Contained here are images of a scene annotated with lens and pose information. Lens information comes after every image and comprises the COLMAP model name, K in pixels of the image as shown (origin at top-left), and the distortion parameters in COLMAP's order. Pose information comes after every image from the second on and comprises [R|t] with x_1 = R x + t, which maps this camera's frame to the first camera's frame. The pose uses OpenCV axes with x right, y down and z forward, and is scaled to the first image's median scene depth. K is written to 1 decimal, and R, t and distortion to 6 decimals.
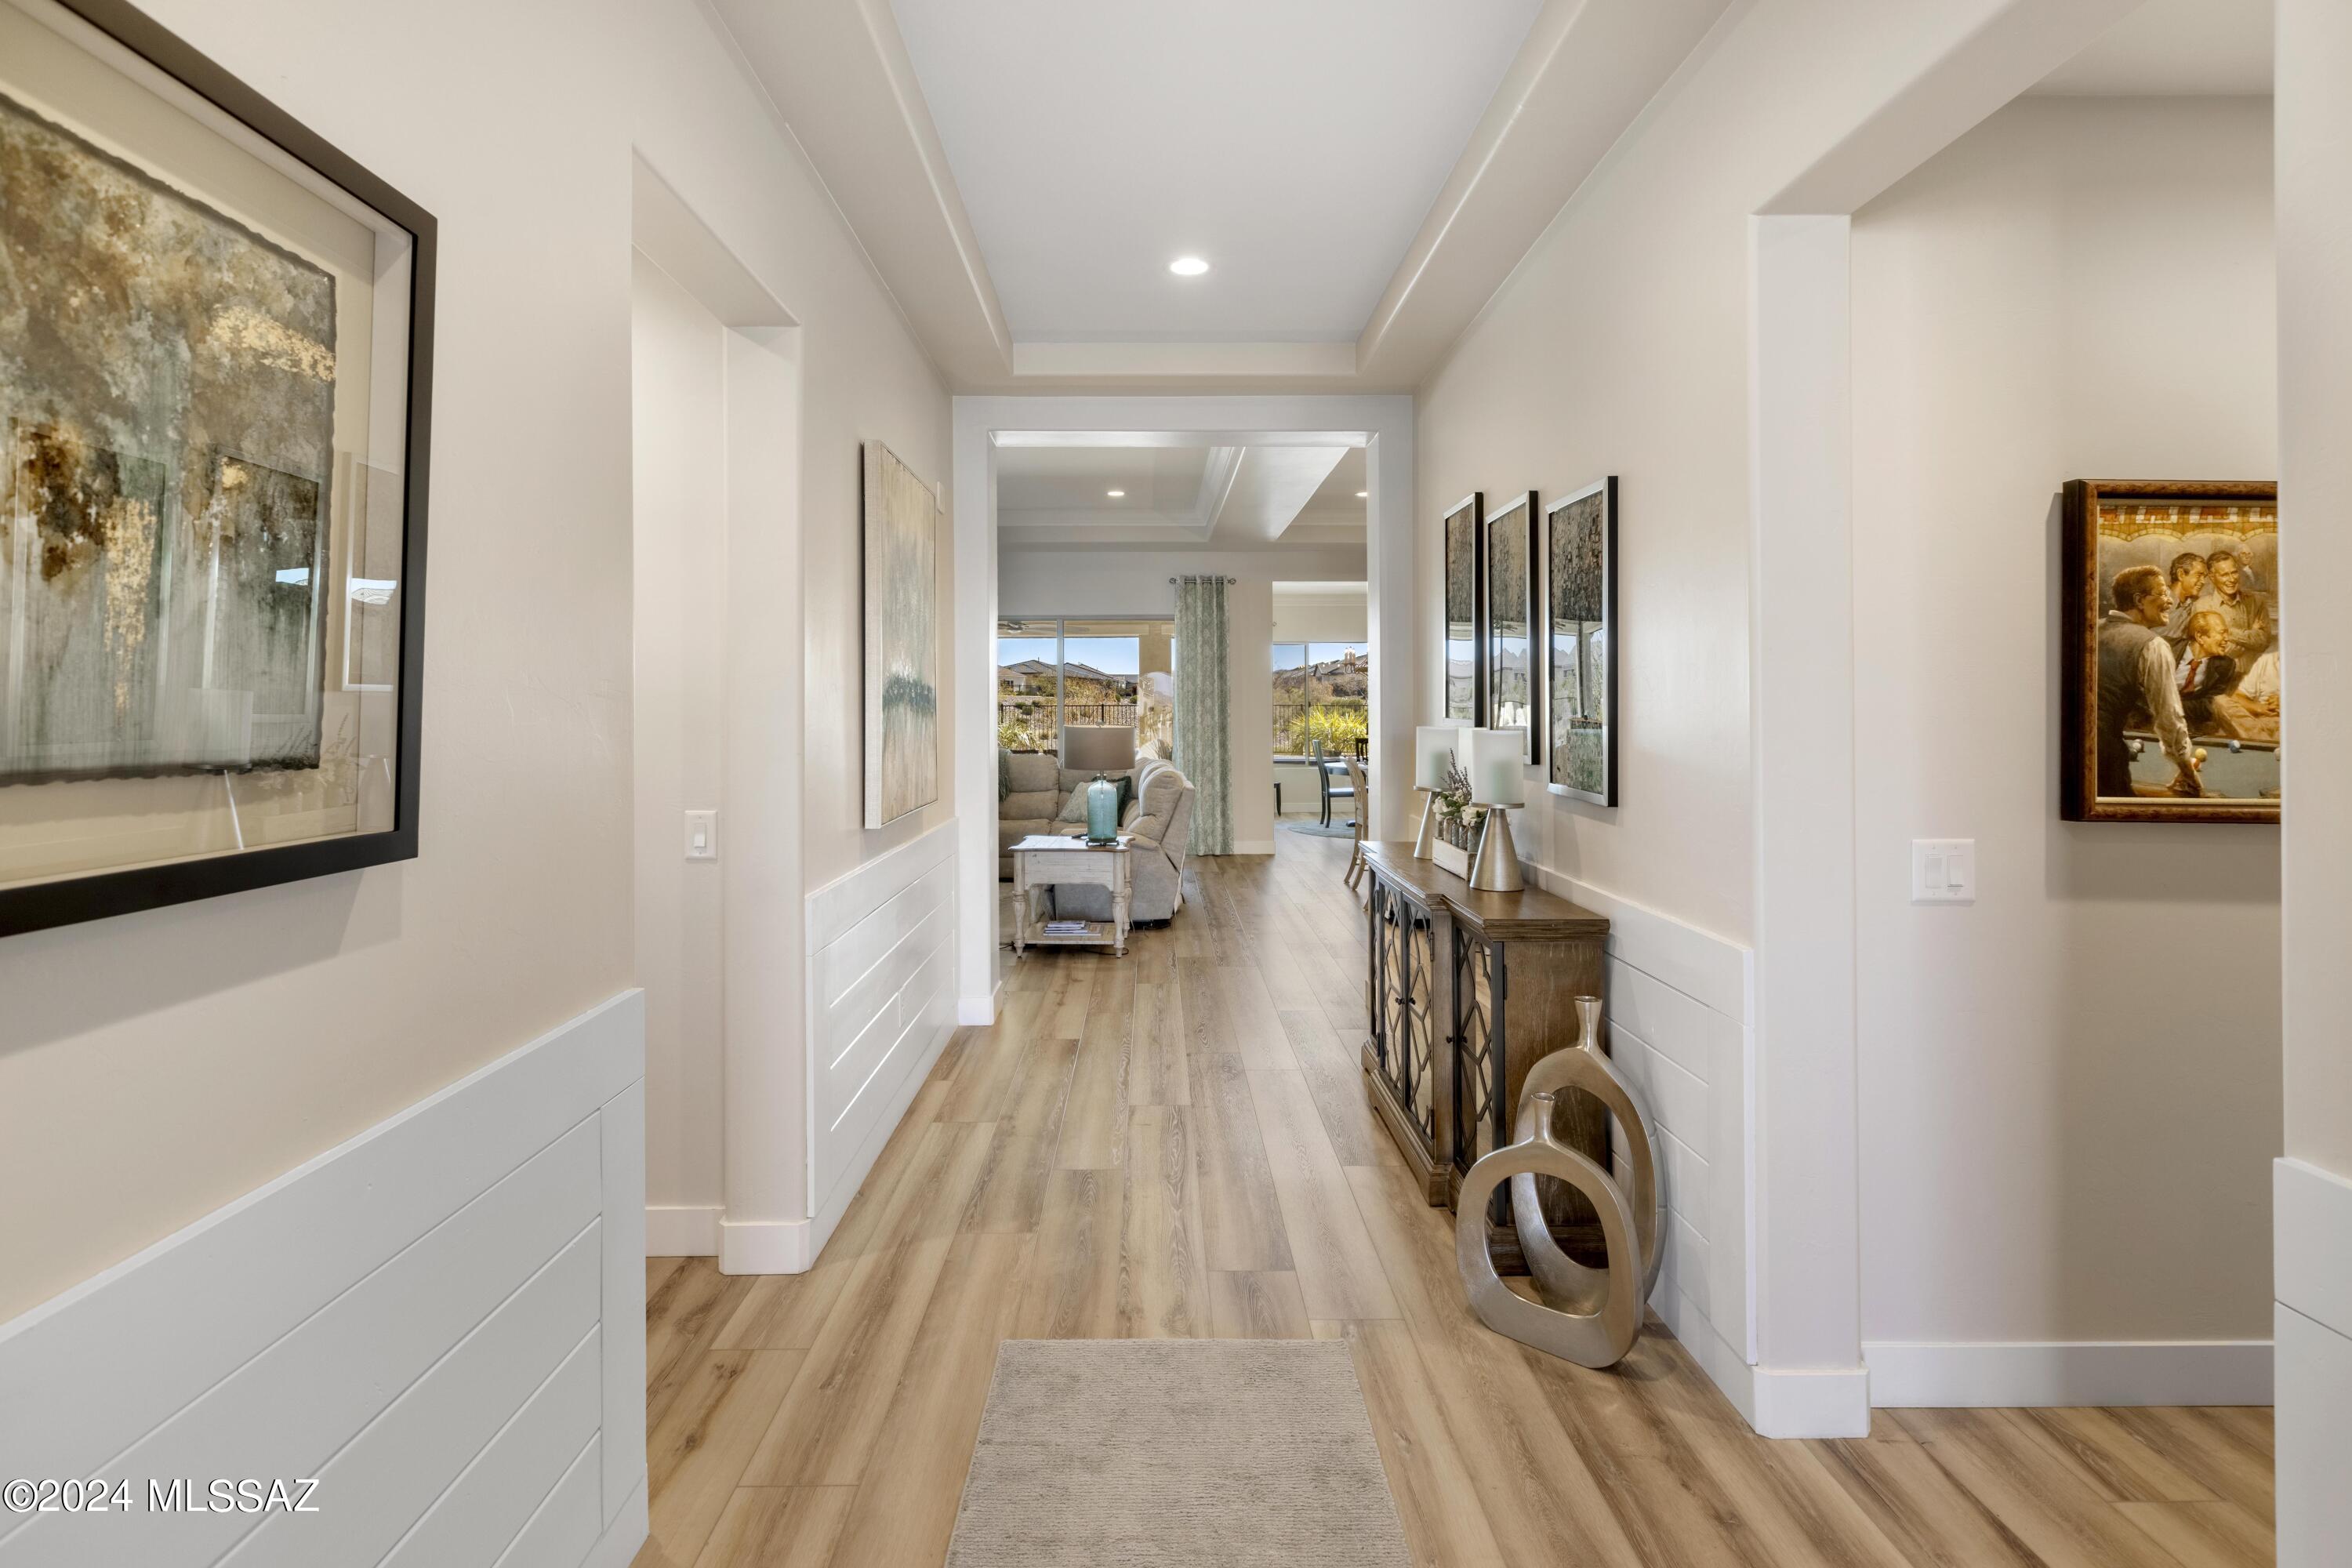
lens RADIAL K [[1112.9, 0, 1179.3], [0, 1112.9, 707.4], [0, 0, 1]] dist [0.000367, 0.000058]
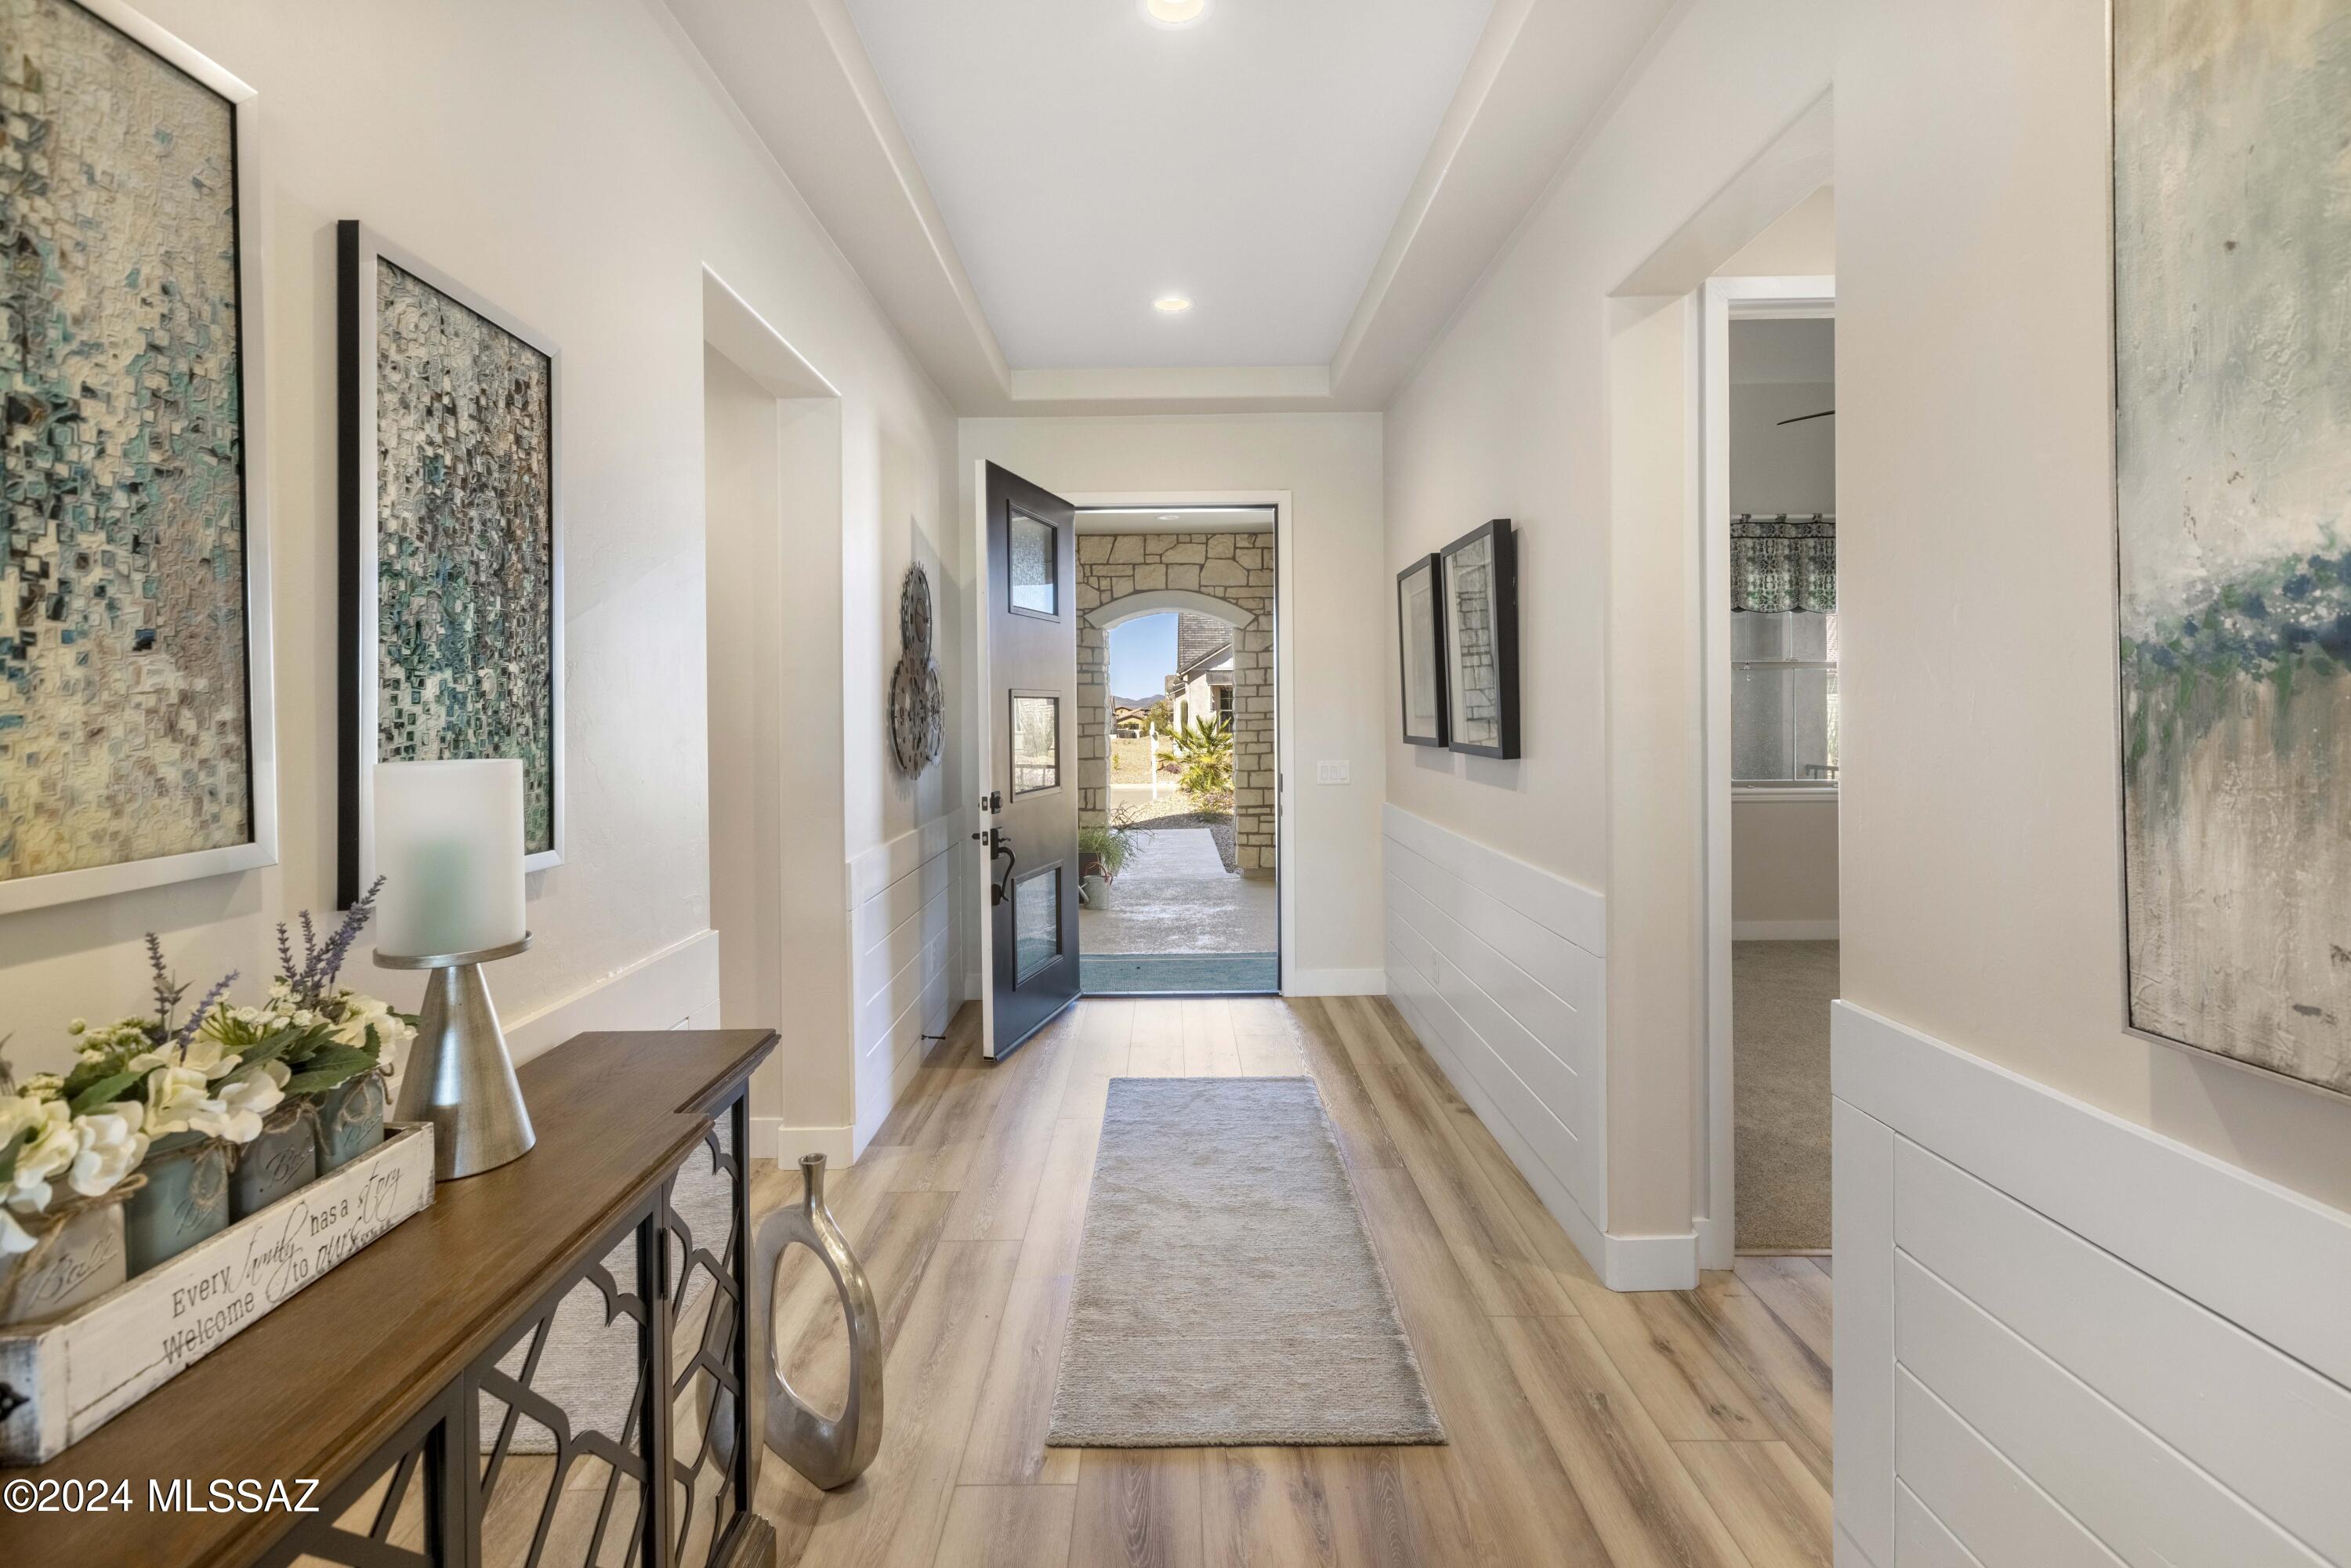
lens RADIAL K [[1112.4, 0, 1178.8], [0, 1112.4, 707.5], [0, 0, 1]] dist [0.000367, 0.000058]
pose [[-0.999813, 0.013084, 0.014227, 0.014643], [0.013183, 0.999889, 0.006883, -0.002759], [-0.014135, 0.007070, -0.999875, 0.986469]]
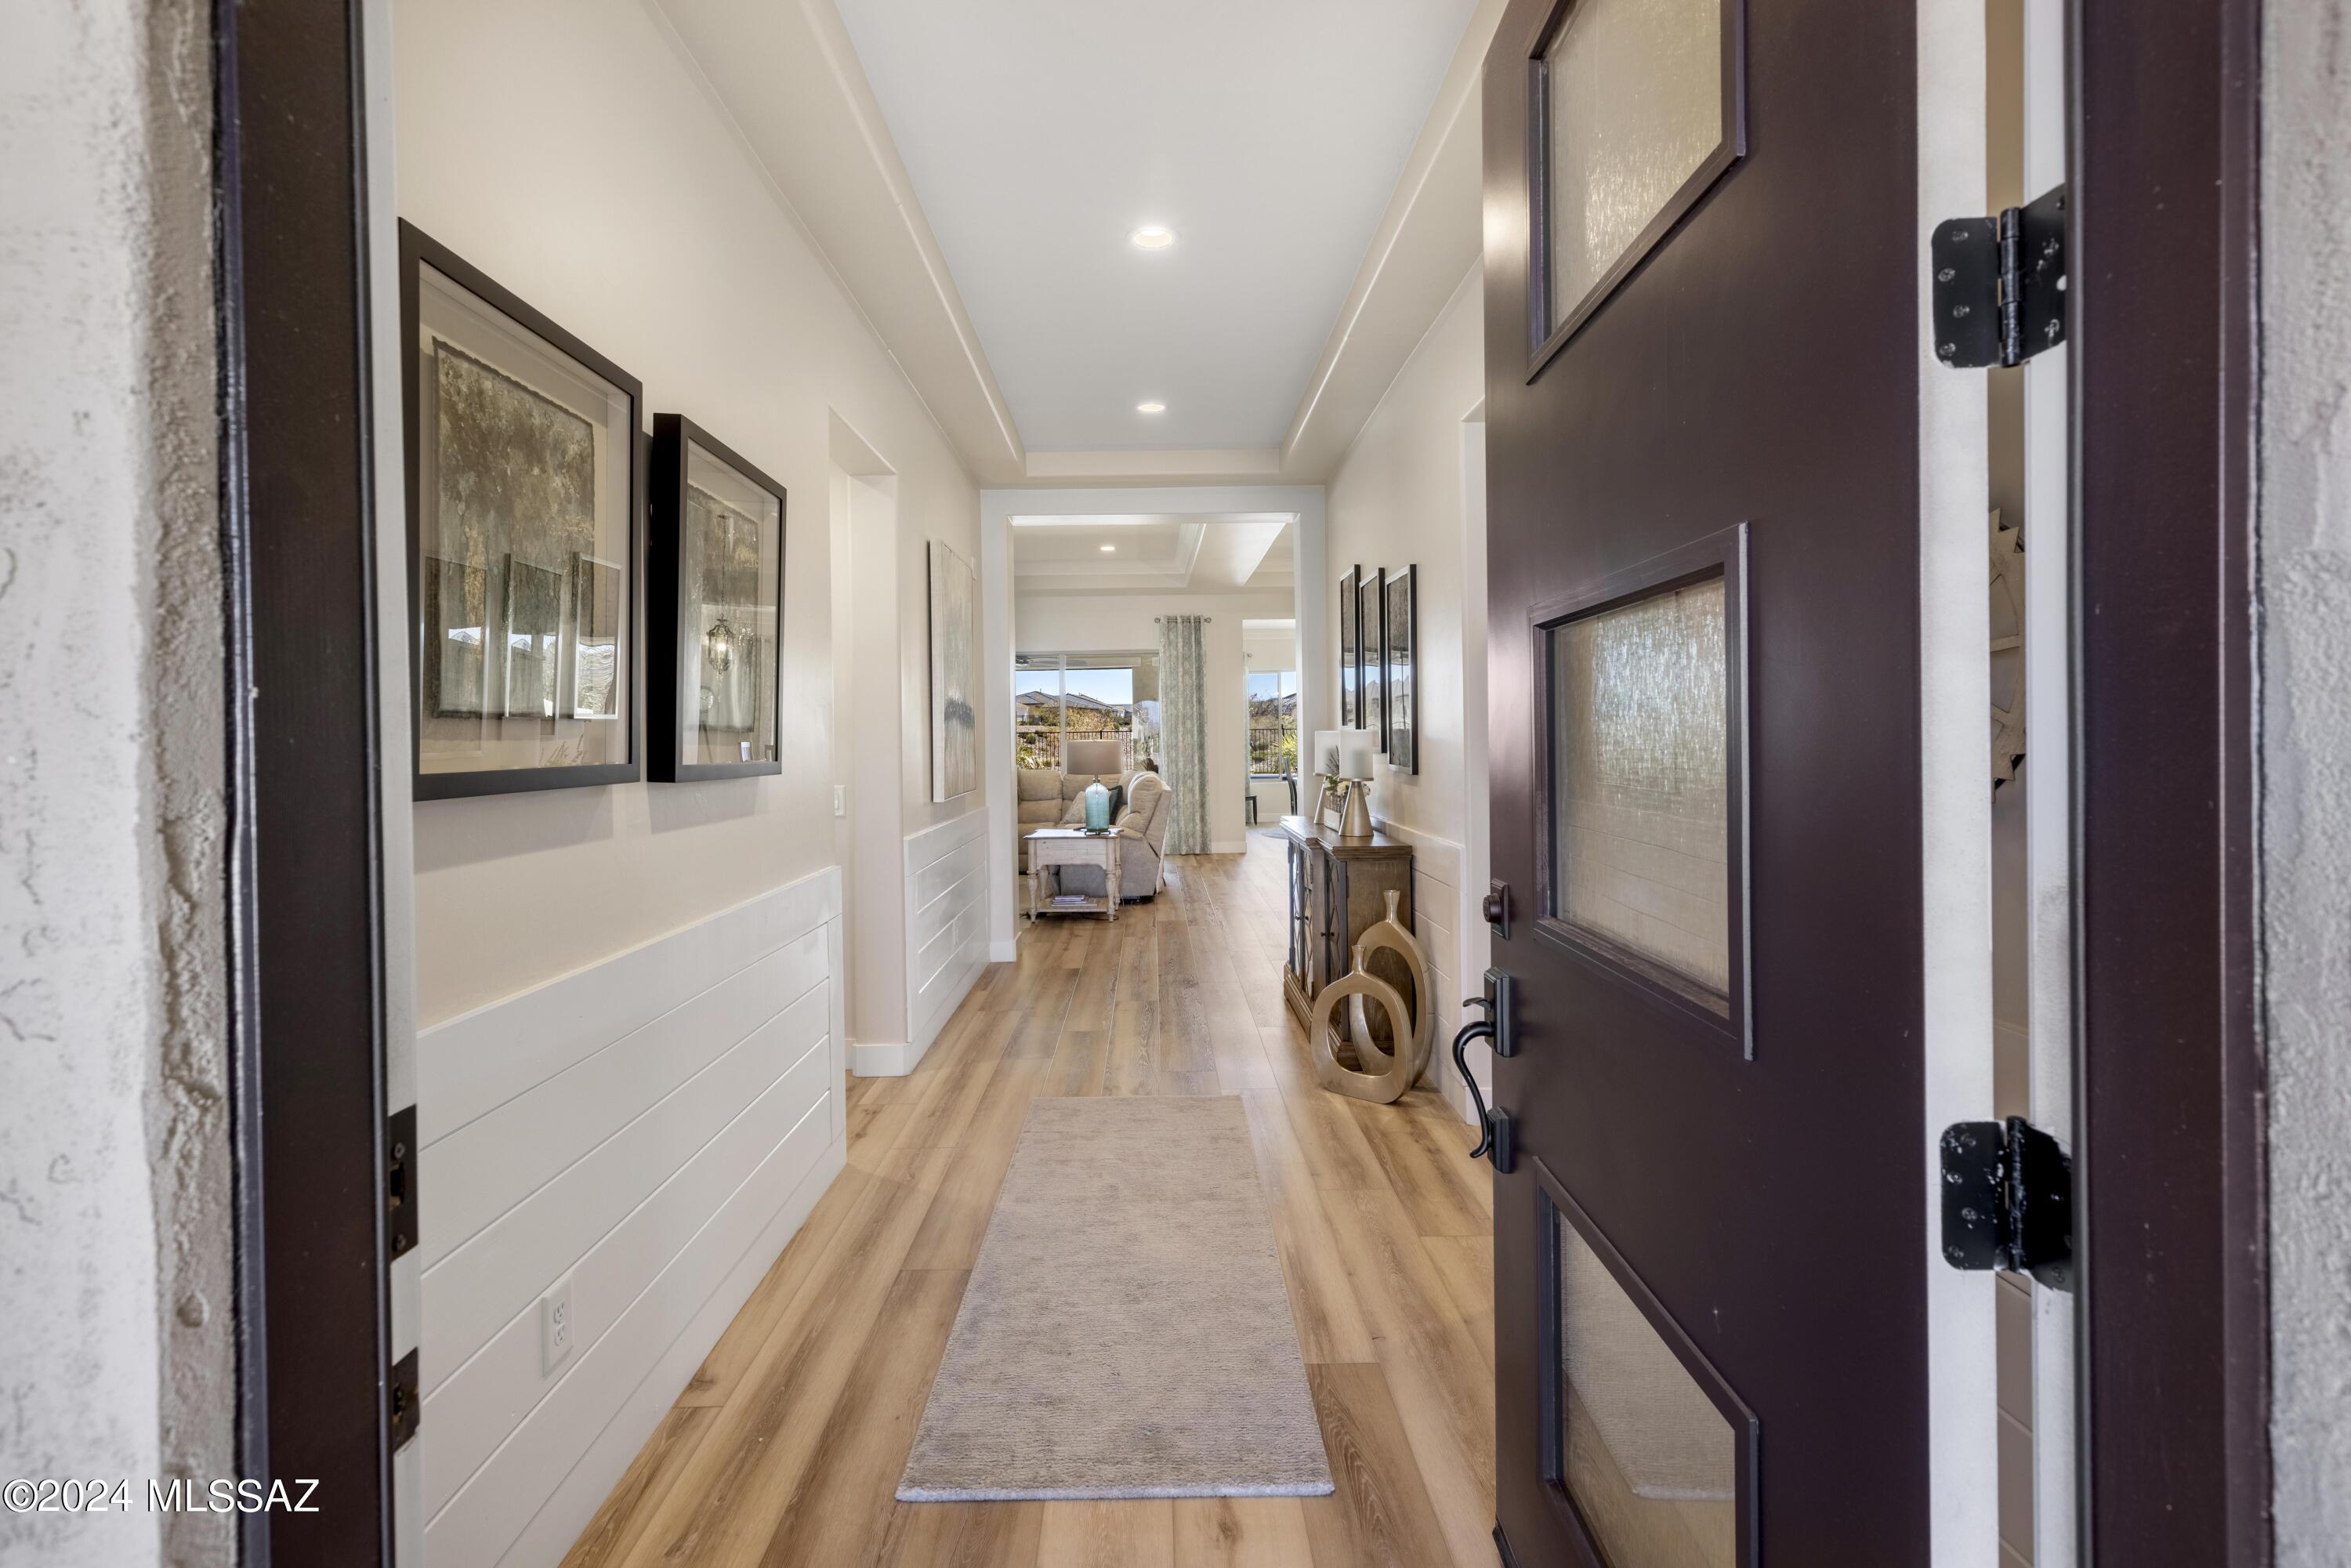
lens RADIAL K [[1124.2, 0, 1132.5], [0, 1124.2, 752.3], [0, 0, 1]] dist [0.000581, 0.000275]
pose [[0.999005, -0.009020, -0.043671, 0.034225], [0.009549, 0.999883, 0.011917, 0.019537], [0.043558, -0.012322, 0.998975, -0.342747]]
